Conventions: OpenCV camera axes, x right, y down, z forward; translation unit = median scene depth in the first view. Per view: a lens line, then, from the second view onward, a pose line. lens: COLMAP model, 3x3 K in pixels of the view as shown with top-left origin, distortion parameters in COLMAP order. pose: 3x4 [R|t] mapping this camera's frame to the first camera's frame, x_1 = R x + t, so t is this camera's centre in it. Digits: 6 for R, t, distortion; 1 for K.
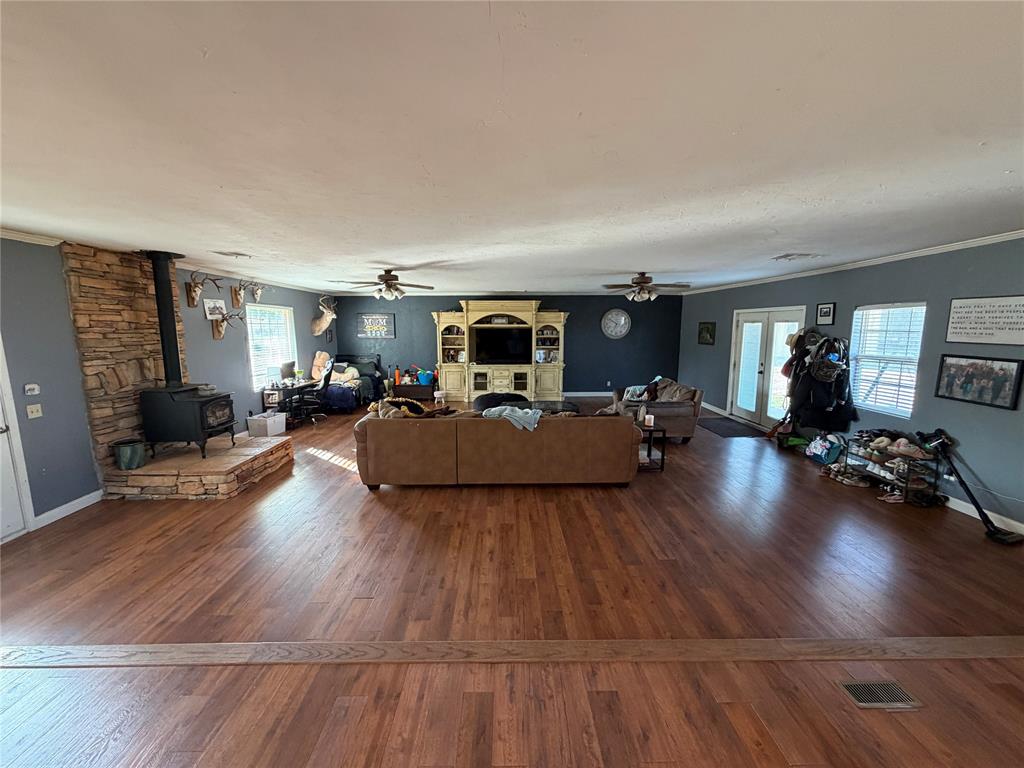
lens RADIAL K [[409.7, 0, 509.6], [0, 409.7, 386.4], [0, 0, 1]] dist [0.003713, -0.000640]
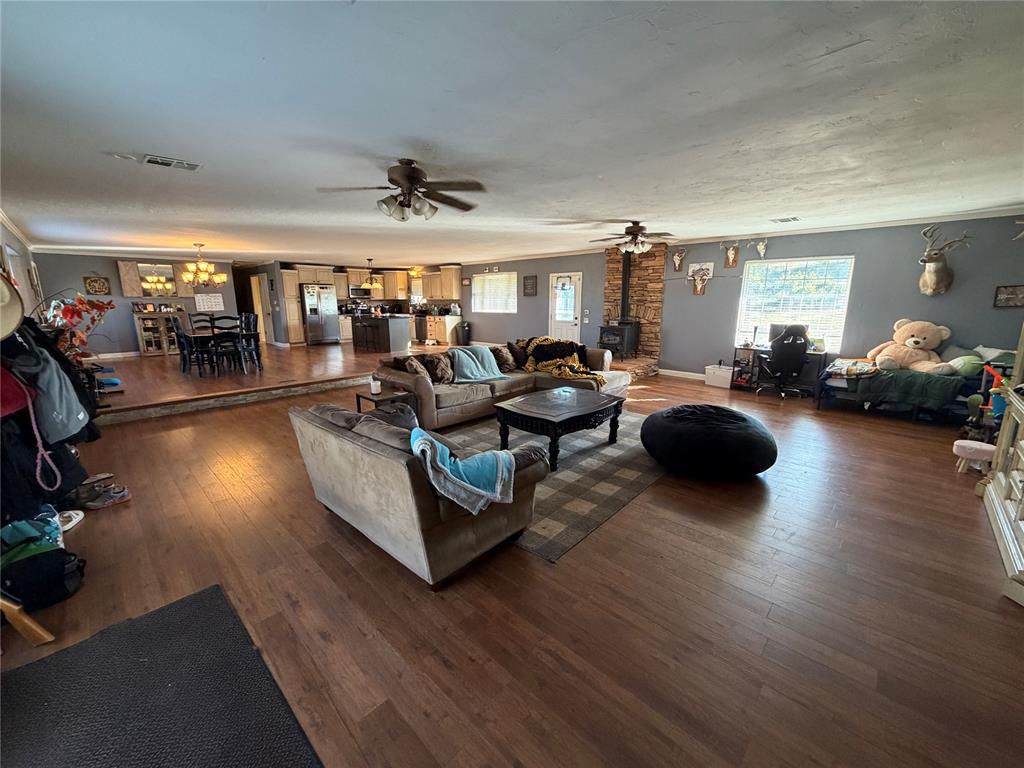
lens RADIAL K [[409.7, 0, 509.7], [0, 409.7, 385.4], [0, 0, 1]] dist [0.003713, -0.000640]
pose [[-0.703766, 0.150532, -0.694301, 0.494677], [-0.100309, 0.946448, 0.306877, -0.140598], [0.703315, 0.285614, -0.650979, 1.166617]]
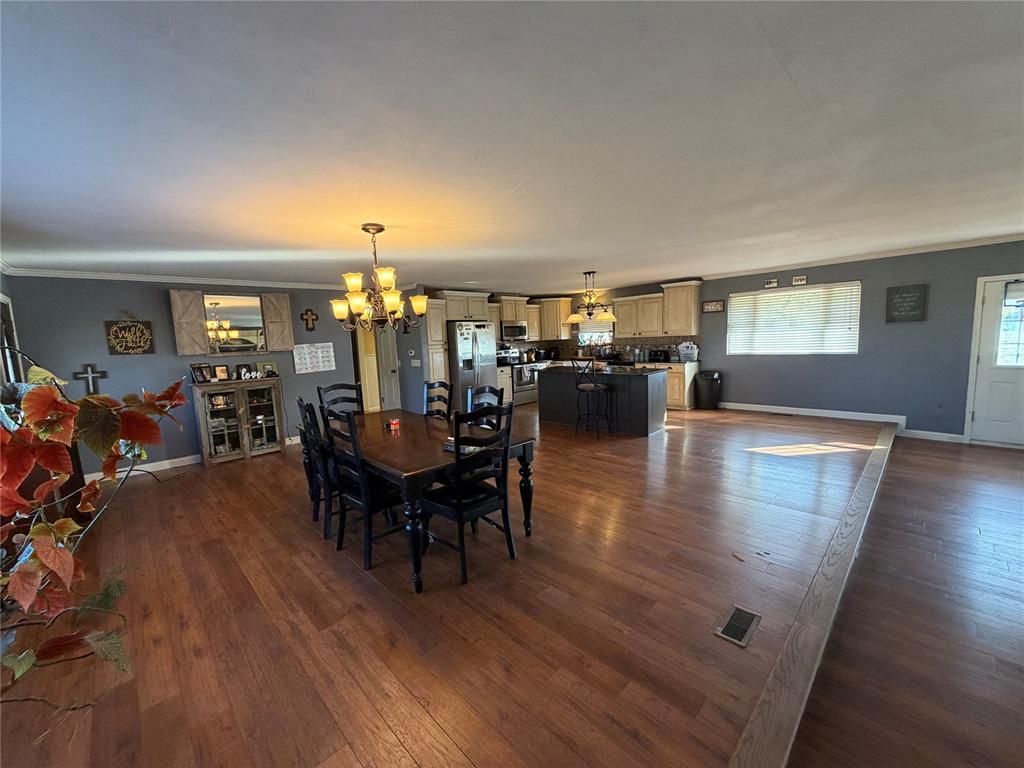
lens RADIAL K [[409.7, 0, 512.1], [0, 409.7, 385.2], [0, 0, 1]] dist [0.003713, -0.000640]
pose [[-0.722262, 0.116699, -0.681703, 0.479807], [-0.056367, 0.972450, 0.226192, -0.028466], [0.689318, 0.201796, -0.695786, 0.291798]]
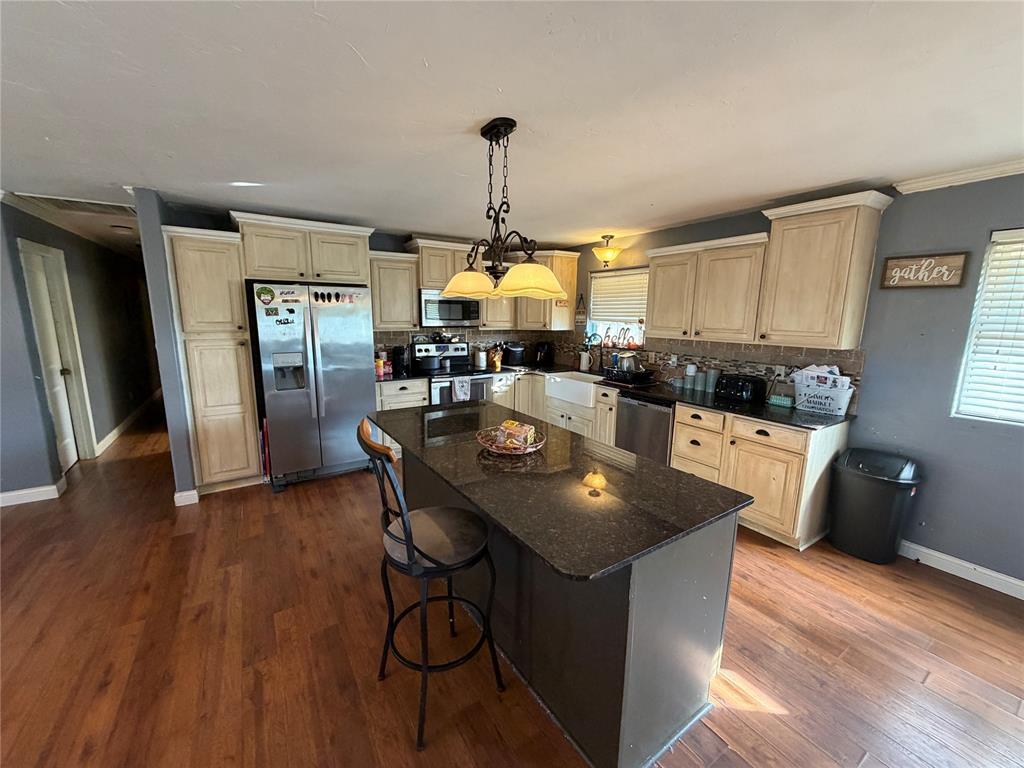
lens RADIAL K [[409.7, 0, 510.7], [0, 409.7, 386.2], [0, 0, 1]] dist [0.003713, -0.000640]
pose [[-0.851846, 0.085951, -0.516693, -0.082314], [-0.086352, 0.949903, 0.300379, 0.000777], [0.516626, 0.300494, -0.801749, 0.029473]]
